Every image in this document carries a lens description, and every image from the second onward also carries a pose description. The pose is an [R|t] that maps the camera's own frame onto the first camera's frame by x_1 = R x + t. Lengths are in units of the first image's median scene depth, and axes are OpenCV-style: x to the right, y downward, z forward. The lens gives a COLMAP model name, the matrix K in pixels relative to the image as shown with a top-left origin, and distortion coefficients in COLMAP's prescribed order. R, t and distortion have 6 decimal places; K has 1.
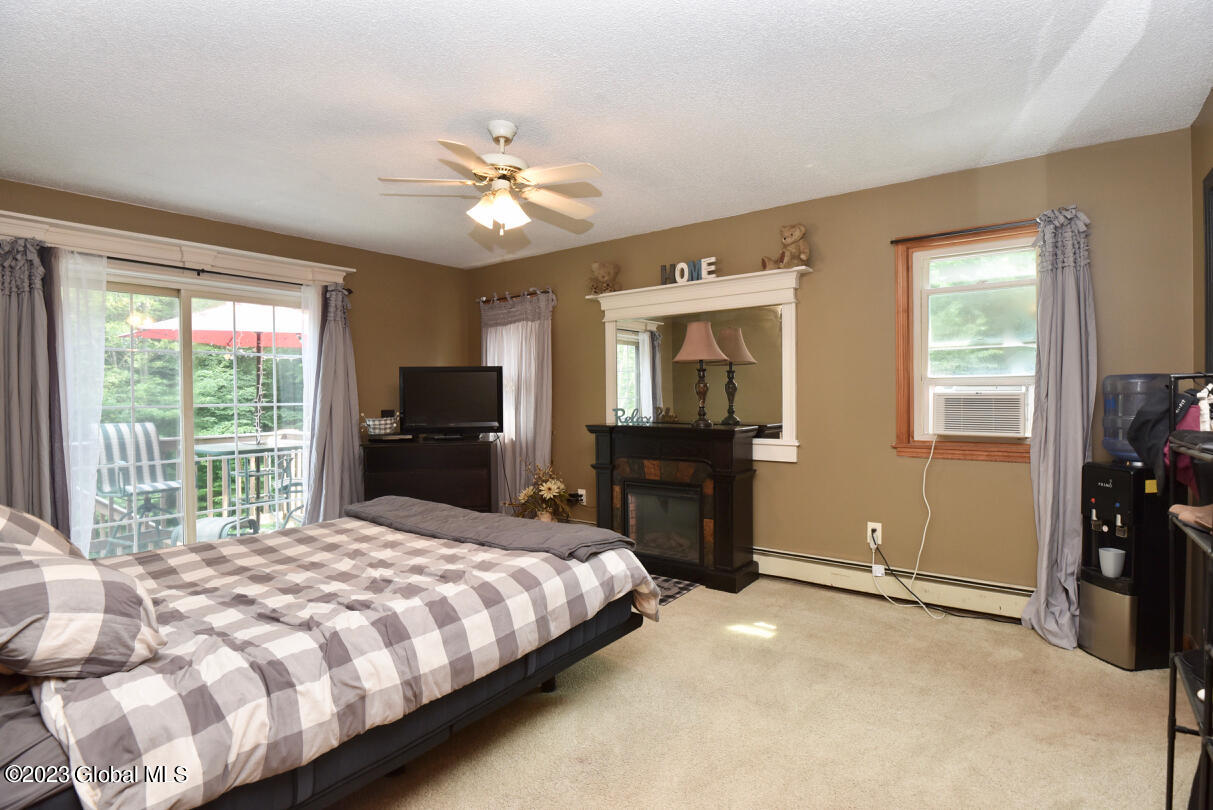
lens RADIAL K [[594.1, 0, 614.4], [0, 594.1, 402.3], [0, 0, 1]] dist [-0.021100, -0.005910]
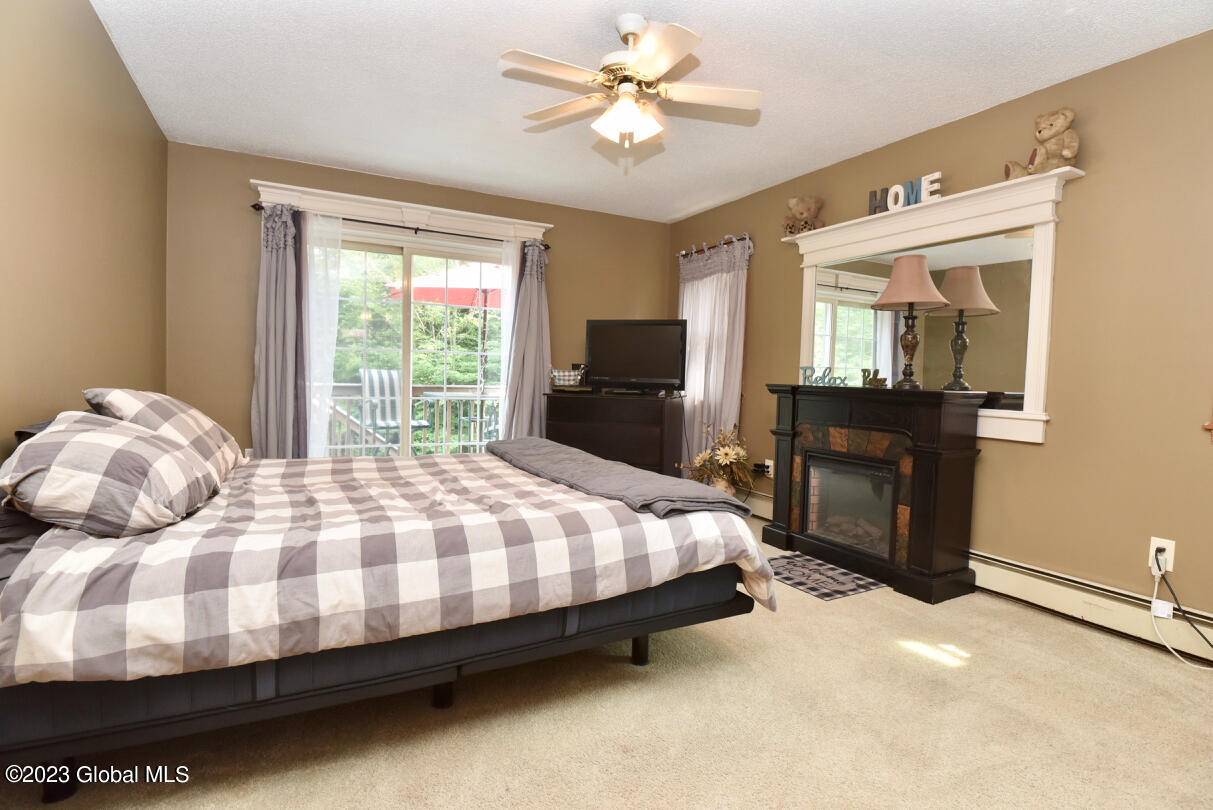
lens RADIAL K [[594.1, 0, 614.4], [0, 594.1, 402.3], [0, 0, 1]] dist [-0.021100, -0.005910]
pose [[0.906437, 0.055631, -0.418661, 0.129422], [-0.042319, 0.998262, 0.041022, 0.043573], [0.420215, -0.019466, 0.907216, 0.128059]]
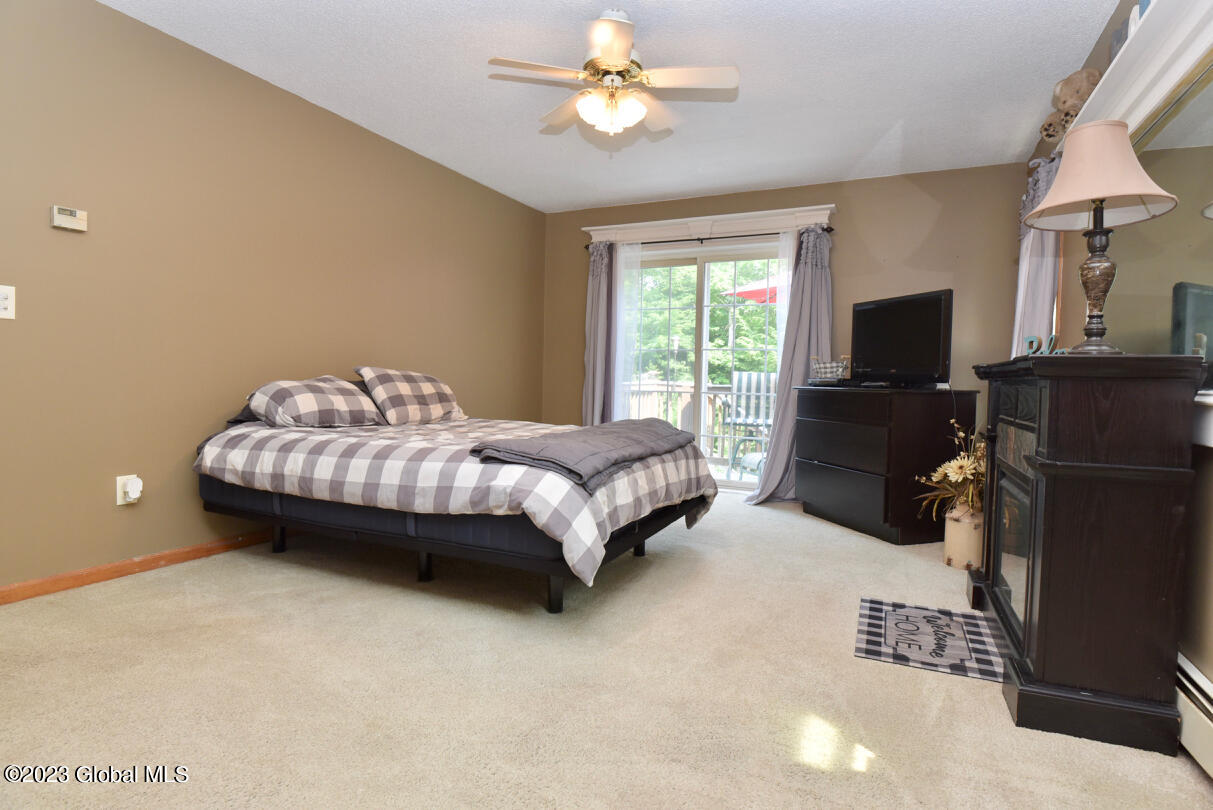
lens RADIAL K [[610.7, 0, 612.9], [0, 610.7, 401.4], [0, 0, 1]] dist [-0.025675, -0.000433]
pose [[0.194111, 0.051083, -0.979649, 0.544832], [-0.035010, 0.998368, 0.045122, 0.067101], [0.980355, 0.025539, 0.195582, 0.578543]]
